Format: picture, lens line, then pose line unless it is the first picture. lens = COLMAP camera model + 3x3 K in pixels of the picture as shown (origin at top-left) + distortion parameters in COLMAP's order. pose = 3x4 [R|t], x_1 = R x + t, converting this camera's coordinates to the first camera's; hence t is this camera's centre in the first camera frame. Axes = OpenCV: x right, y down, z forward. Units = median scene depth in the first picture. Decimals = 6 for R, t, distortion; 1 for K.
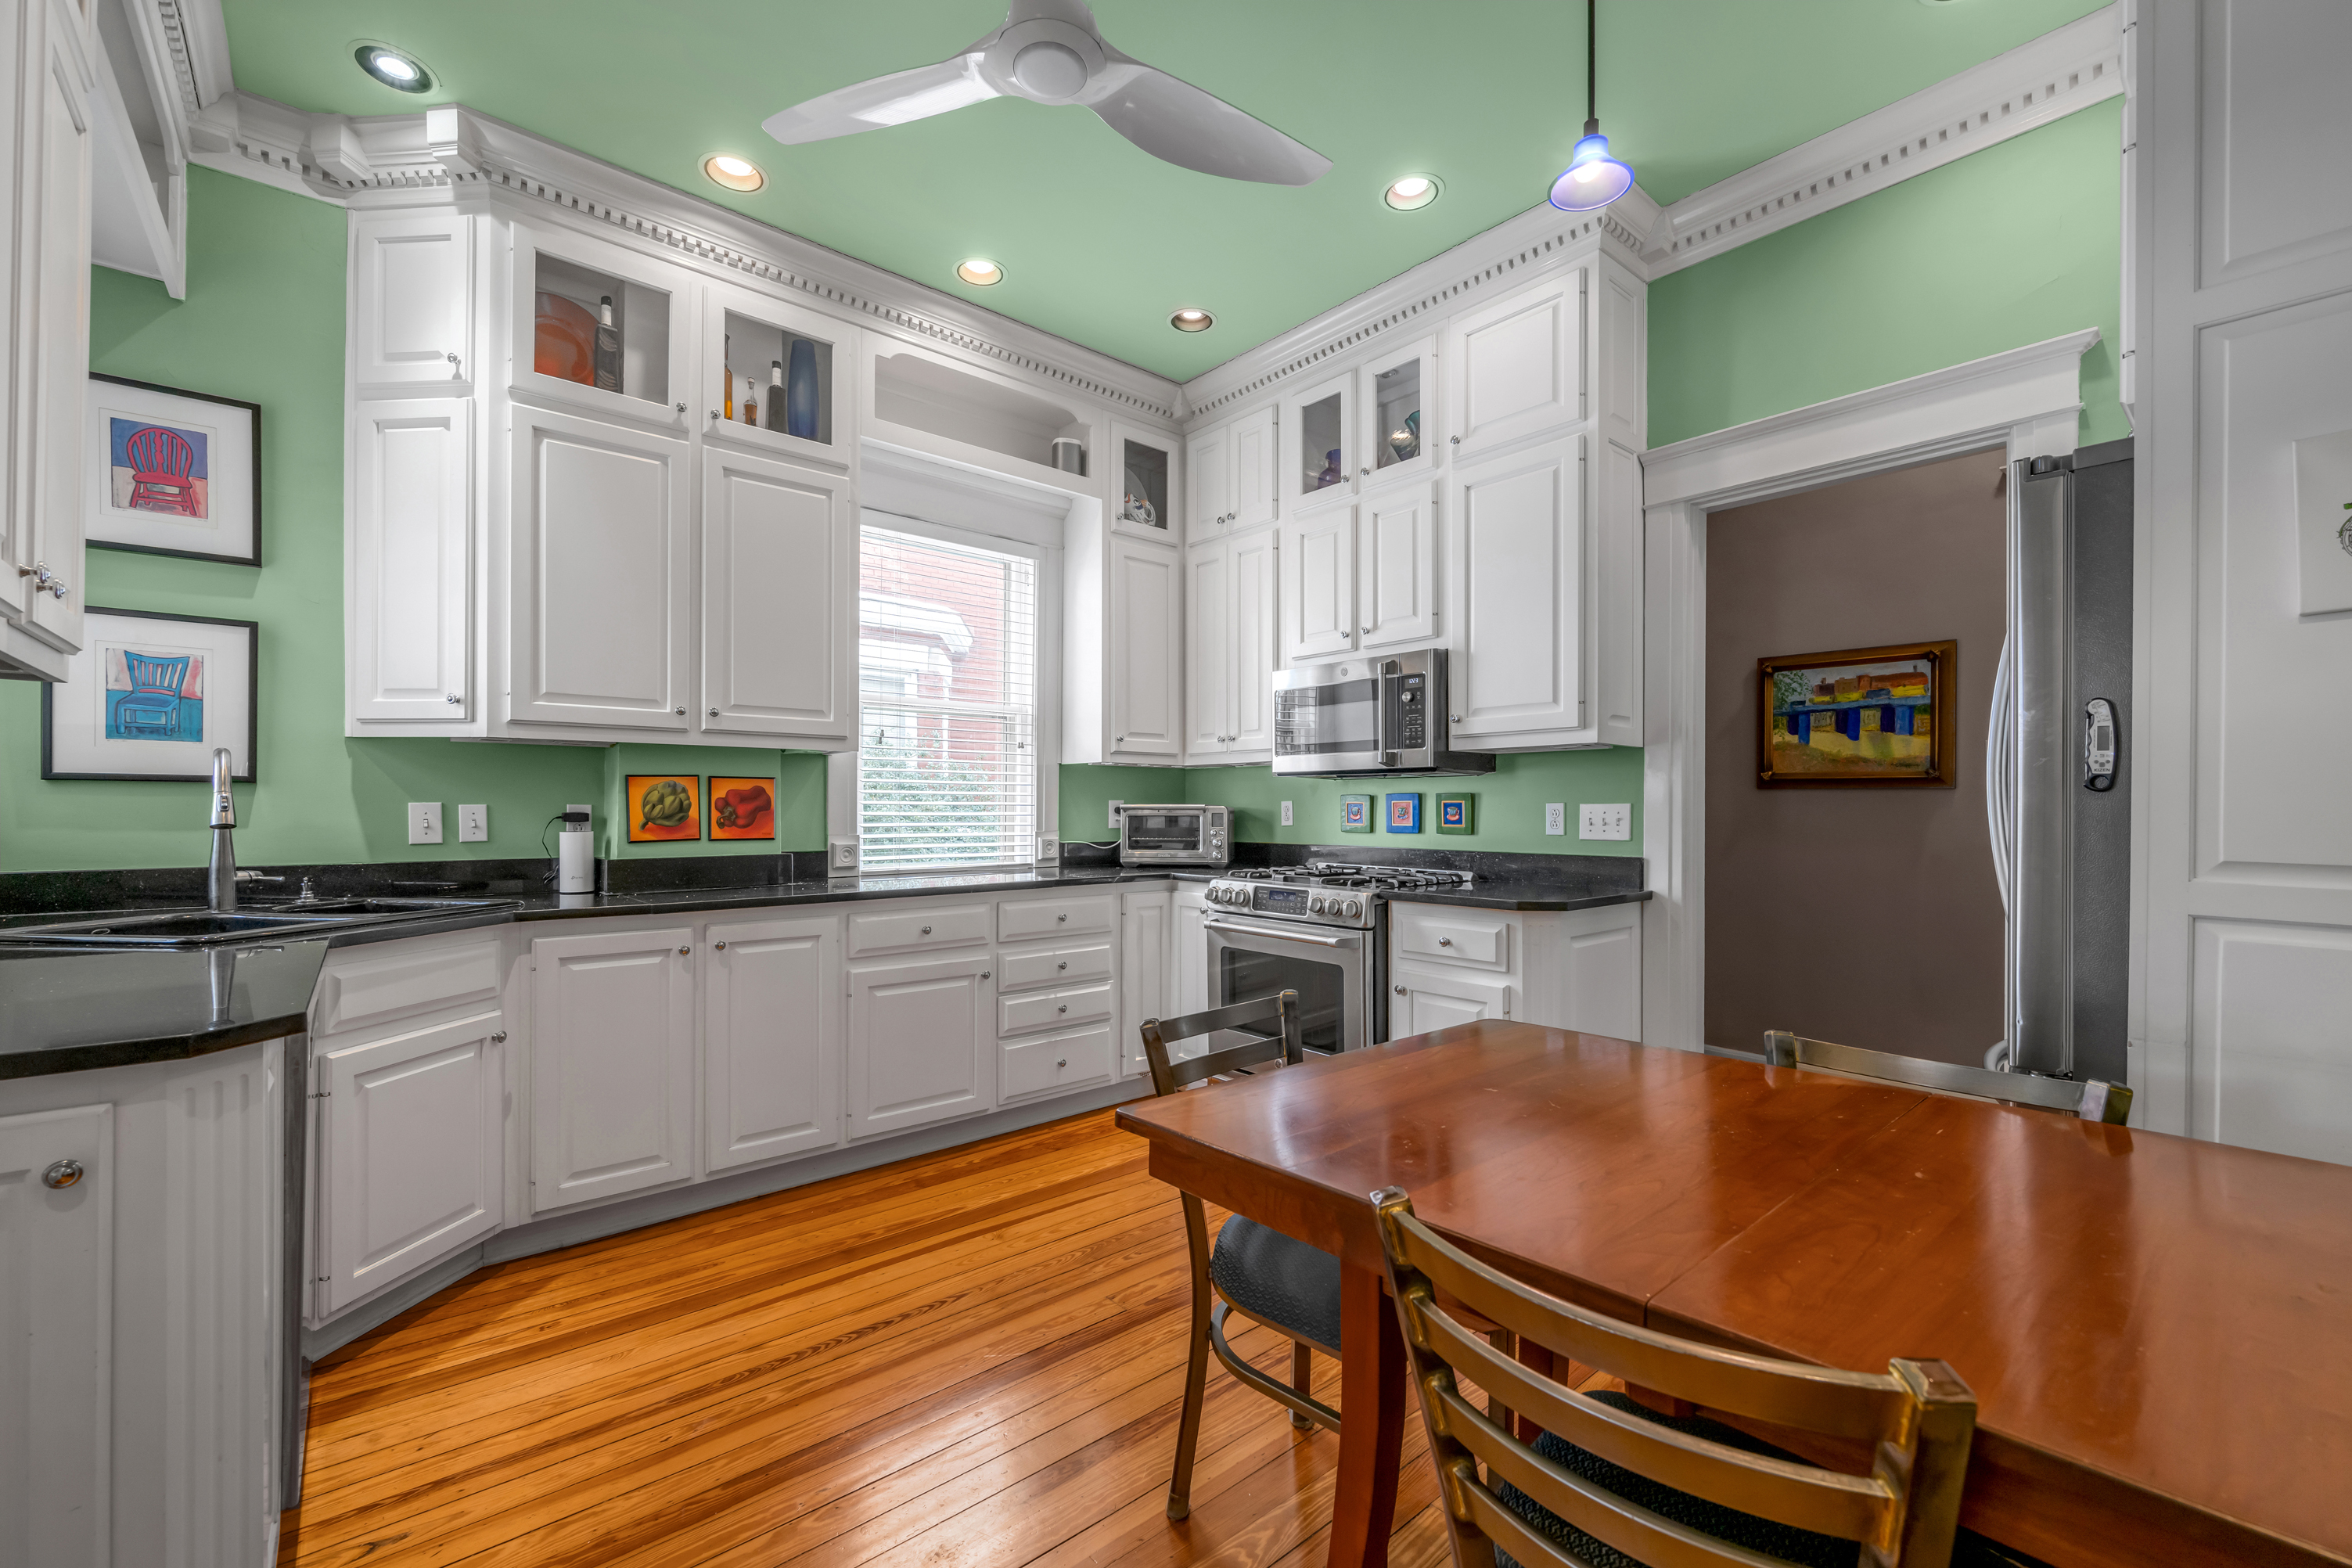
lens RADIAL K [[947.5, 0, 1150.2], [0, 947.5, 804.1], [0, 0, 1]] dist [-0.006348, 0.000619]
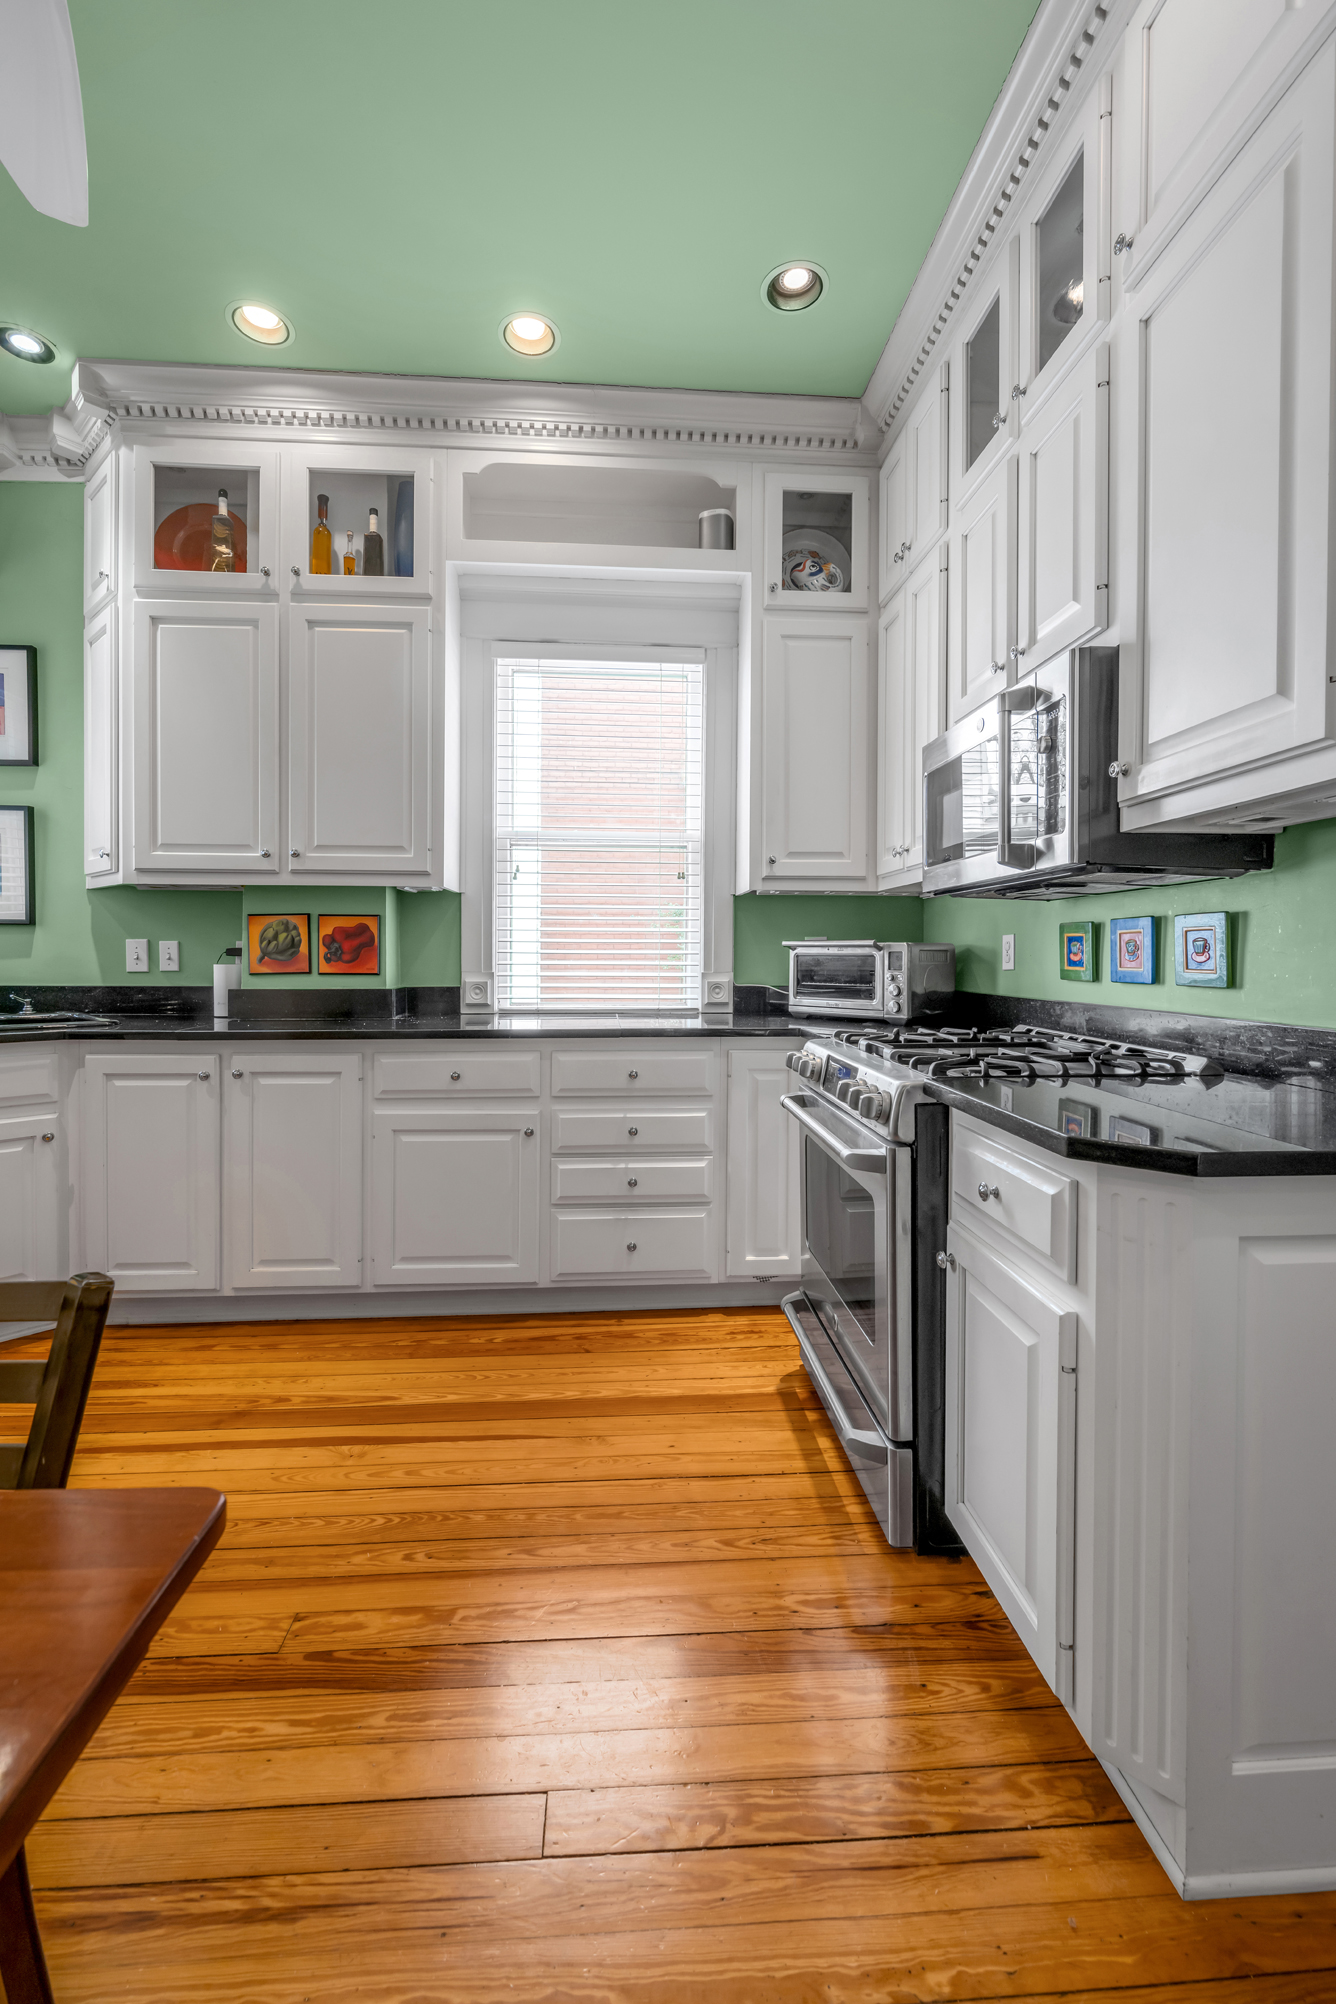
lens RADIAL K [[807.3, 0, 646.2], [0, 807.3, 962.2], [0, 0, 1]] dist [-0.006348, 0.000619]
pose [[0.808246, 0.009582, -0.588768, 0.368565], [-0.000795, 0.999884, 0.015181, 0.010563], [0.588845, -0.011802, 0.808160, 0.469486]]
